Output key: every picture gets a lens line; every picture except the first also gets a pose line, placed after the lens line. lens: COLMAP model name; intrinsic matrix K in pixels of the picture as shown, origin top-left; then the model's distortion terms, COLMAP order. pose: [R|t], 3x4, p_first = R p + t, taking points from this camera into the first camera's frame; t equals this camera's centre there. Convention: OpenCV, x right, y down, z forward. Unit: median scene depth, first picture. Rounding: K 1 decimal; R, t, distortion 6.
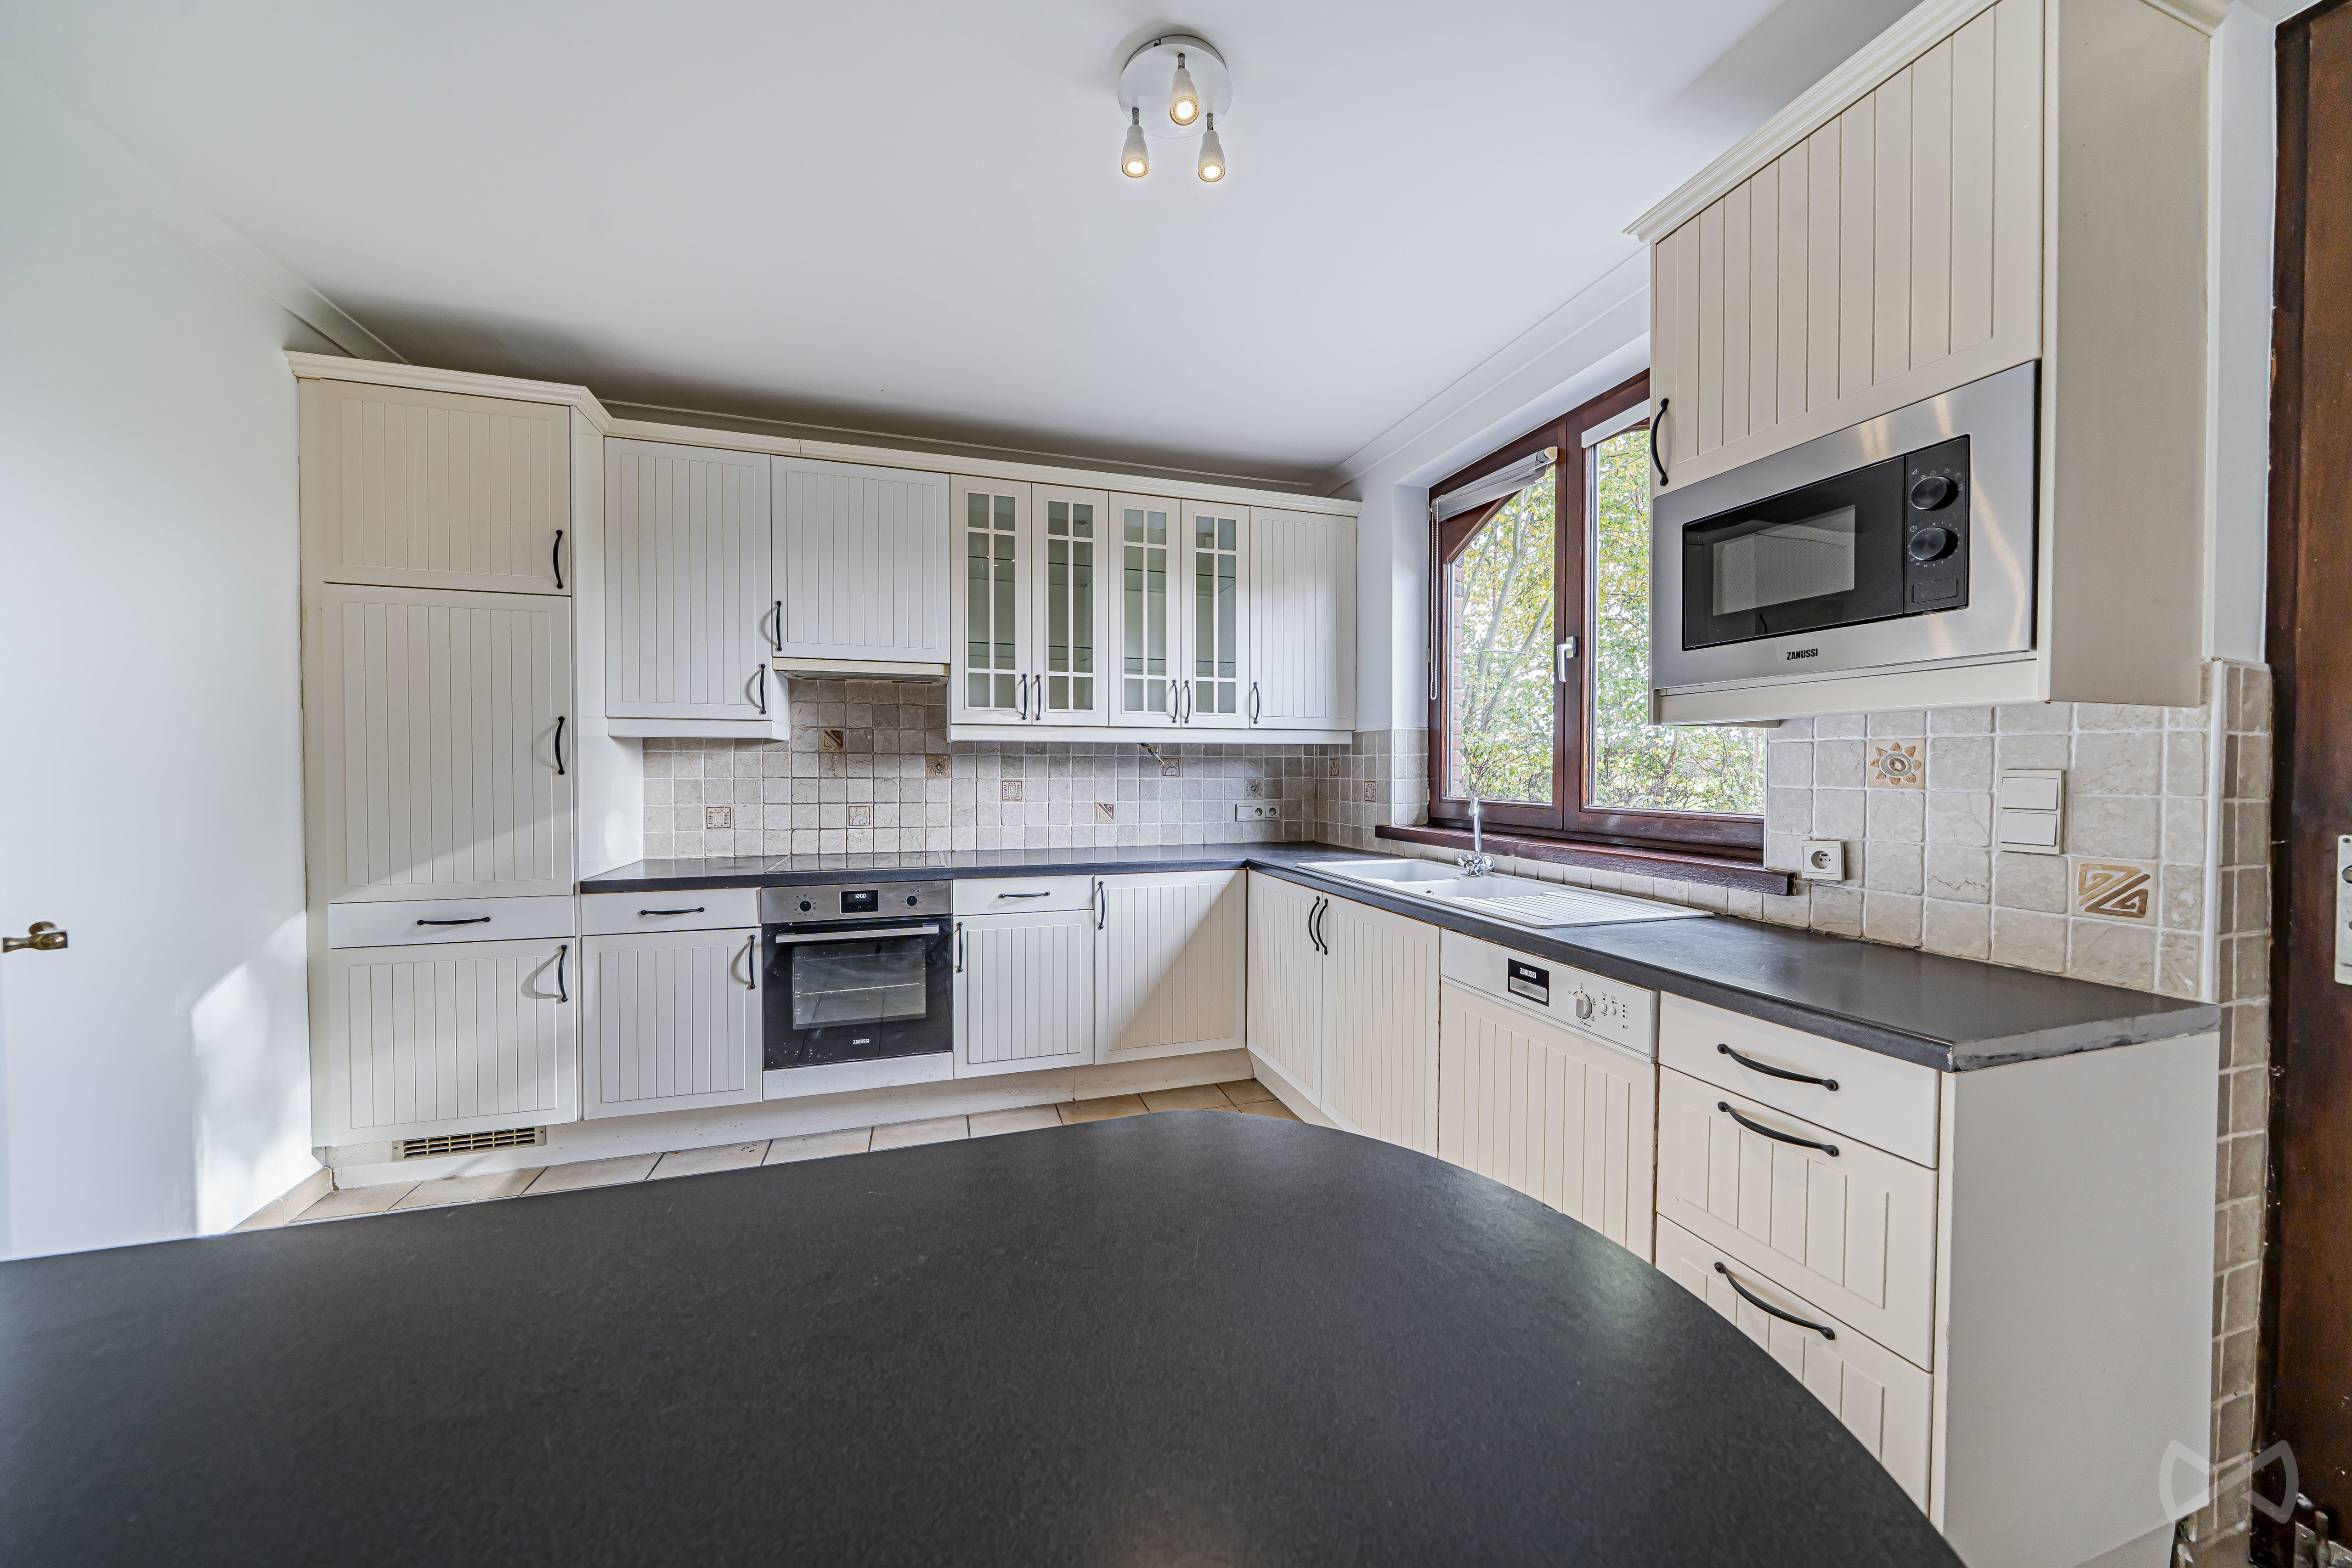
lens RADIAL K [[805.1, 0, 1181.4], [0, 805.1, 778.5], [0, 0, 1]] dist [-0.001337, -0.000489]
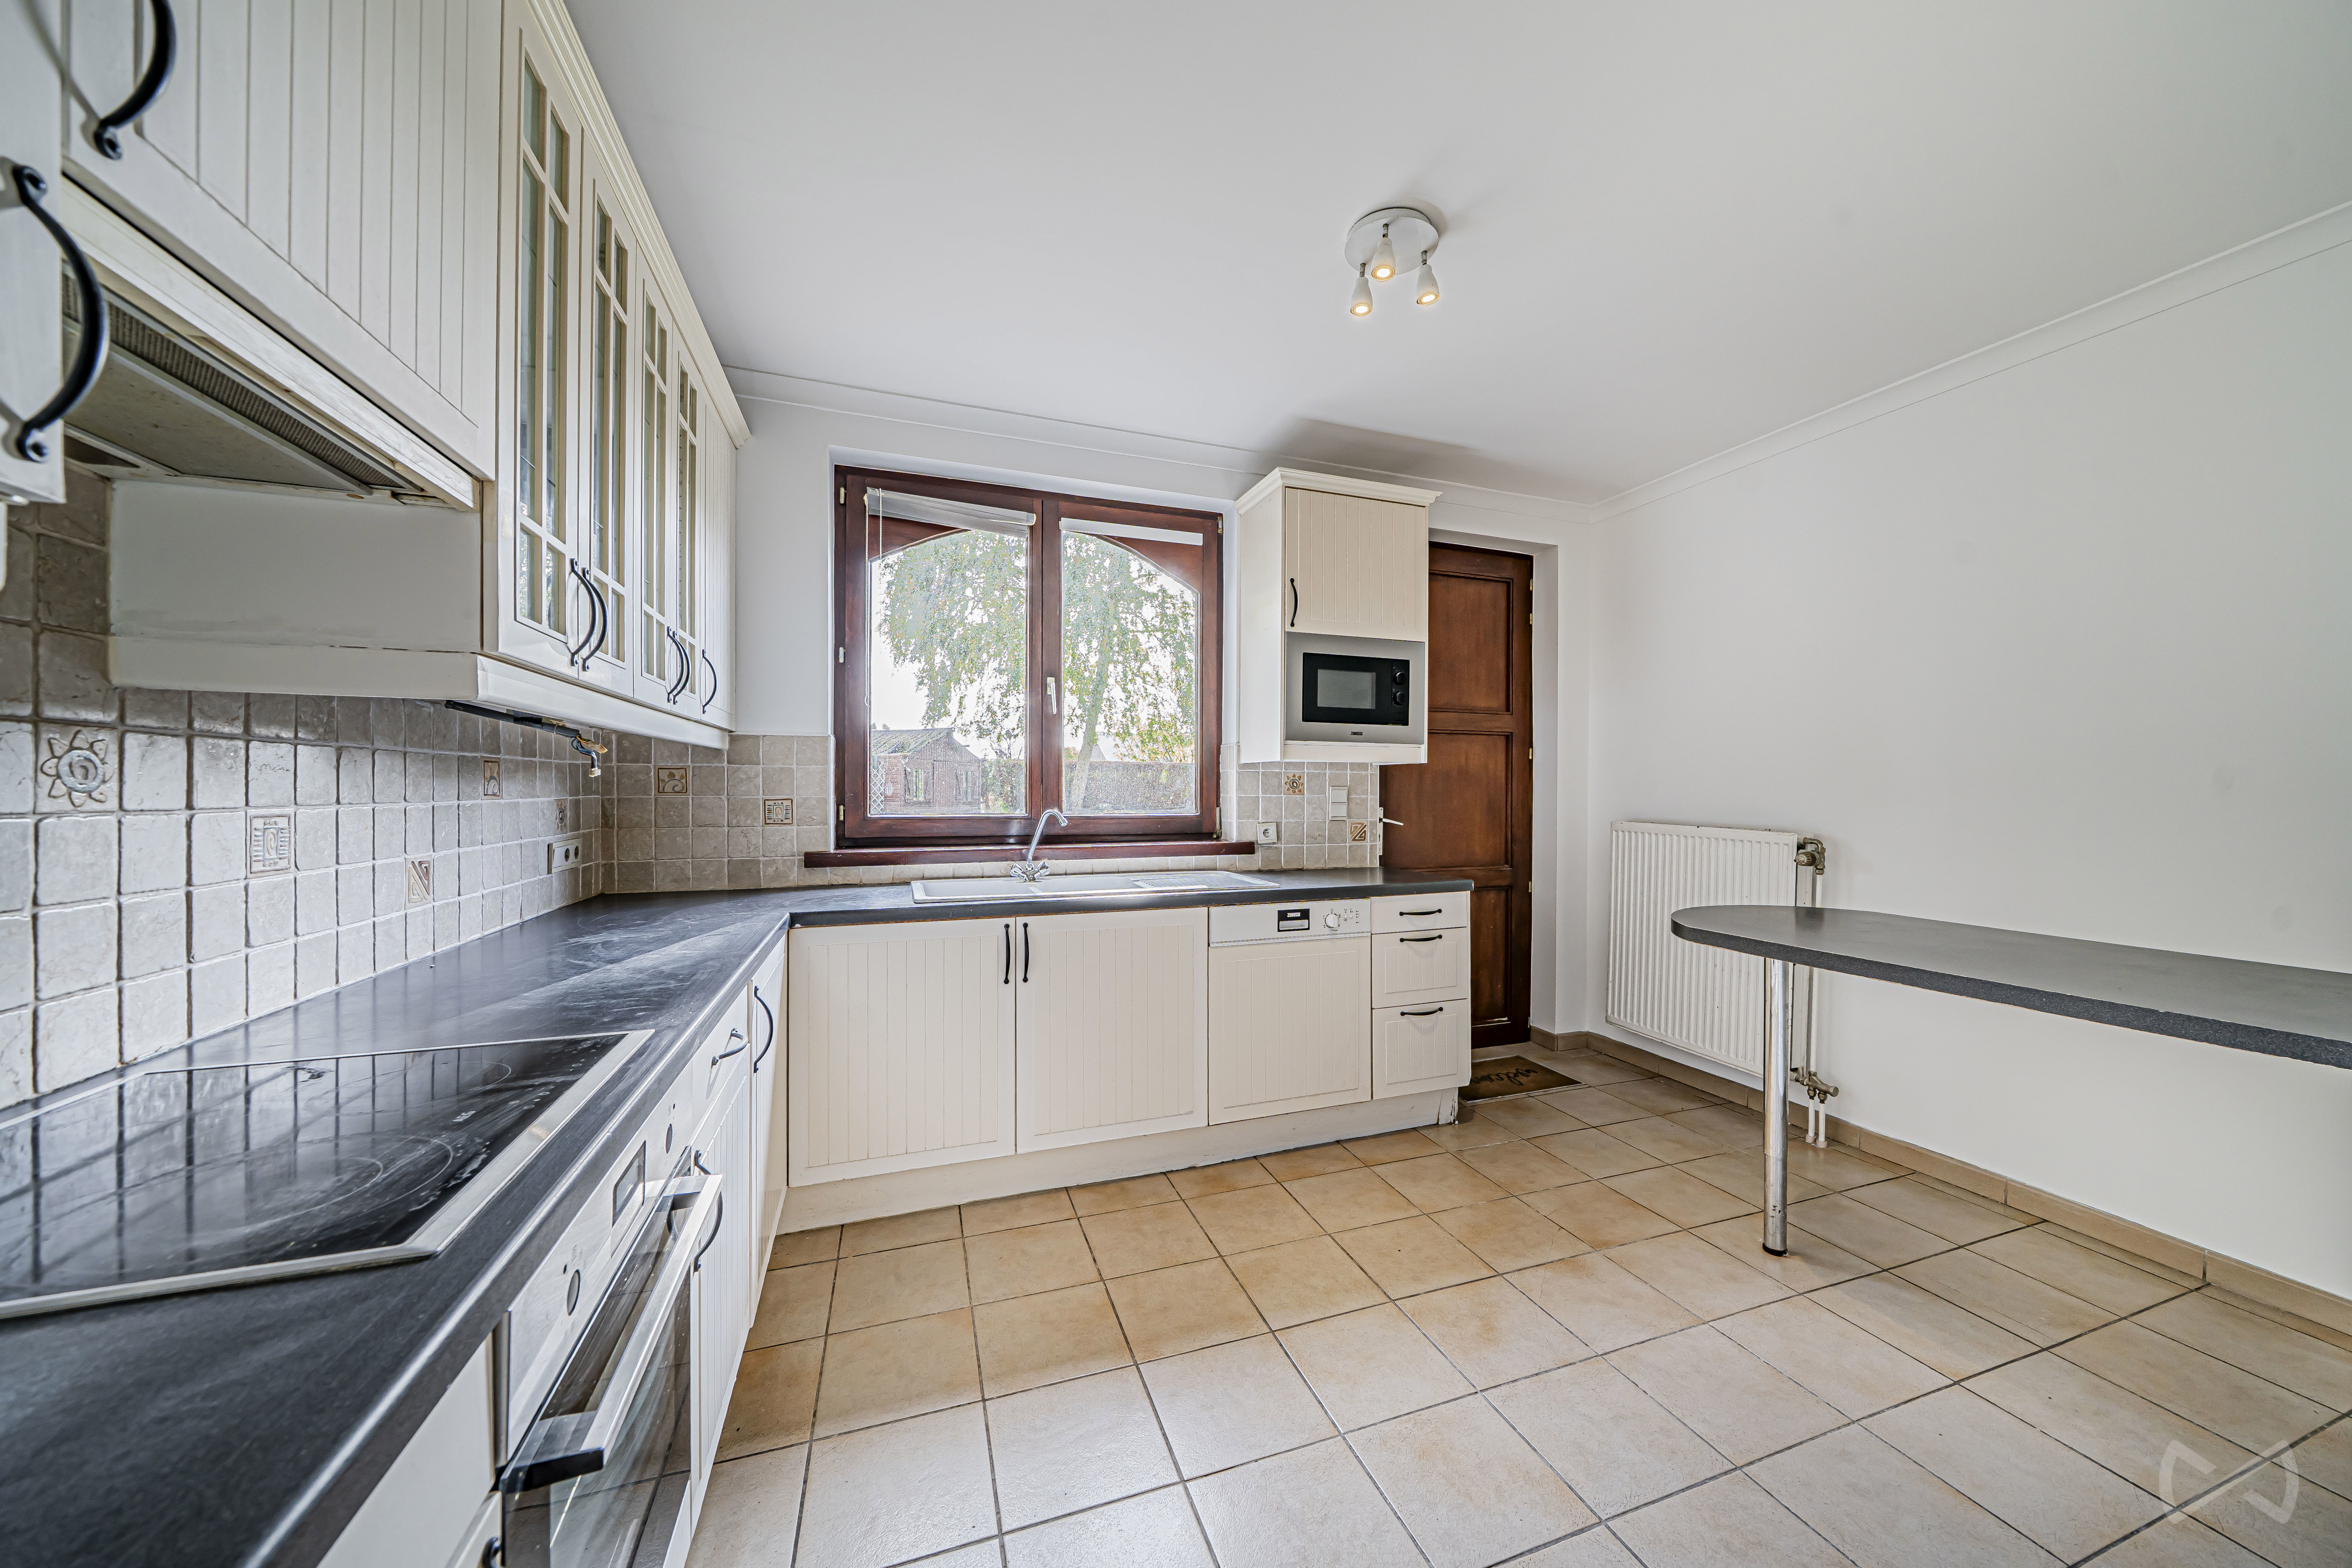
lens RADIAL K [[805.1, 0, 1183.3], [0, 805.1, 791.2], [0, 0, 1]] dist [-0.001337, -0.000489]
pose [[-0.046860, -0.002733, 0.998898, -1.215018], [0.009155, 0.999953, 0.003166, -0.007741], [-0.998860, 0.009293, -0.046833, 1.378676]]
